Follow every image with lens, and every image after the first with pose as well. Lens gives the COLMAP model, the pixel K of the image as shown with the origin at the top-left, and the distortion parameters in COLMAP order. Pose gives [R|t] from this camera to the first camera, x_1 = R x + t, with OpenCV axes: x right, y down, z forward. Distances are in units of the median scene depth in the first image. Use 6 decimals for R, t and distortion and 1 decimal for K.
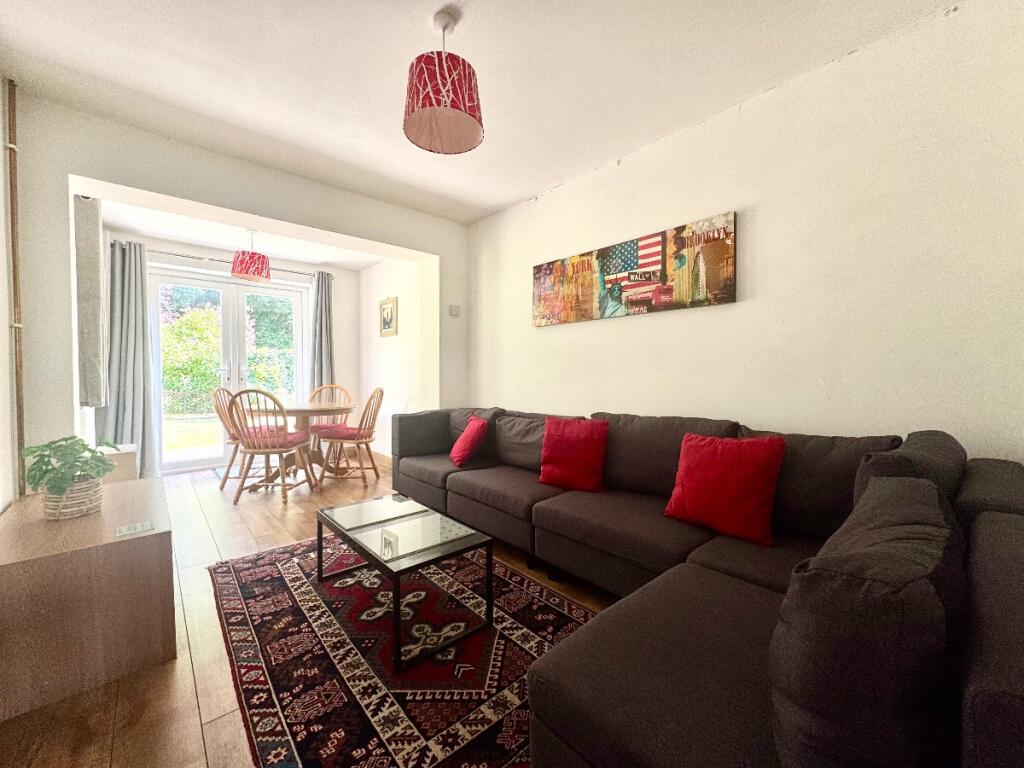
lens RADIAL K [[409.1, 0, 509.7], [0, 409.1, 380.9], [0, 0, 1]] dist [-0.015771, -0.000019]
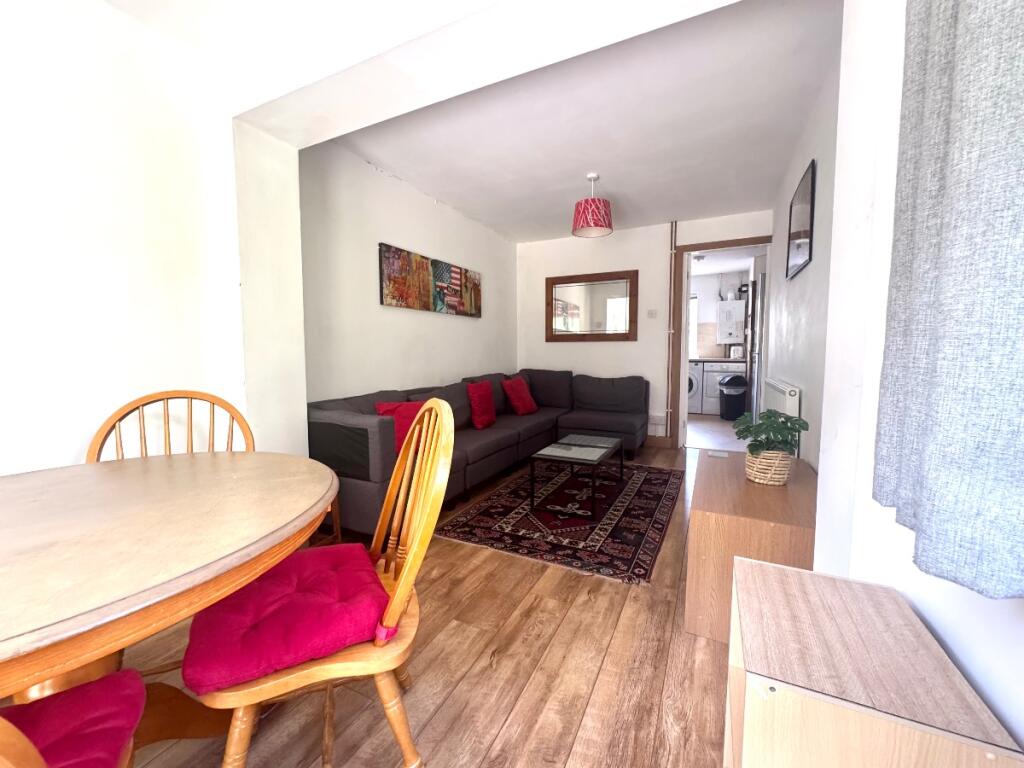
lens RADIAL K [[409.1, 0, 511.2], [0, 409.1, 383.9], [0, 0, 1]] dist [-0.015771, -0.000019]
pose [[-0.371600, -0.073468, 0.925481, -1.275176], [0.017241, 0.996146, 0.086001, -0.029366], [-0.928233, 0.047914, -0.368901, 1.424583]]
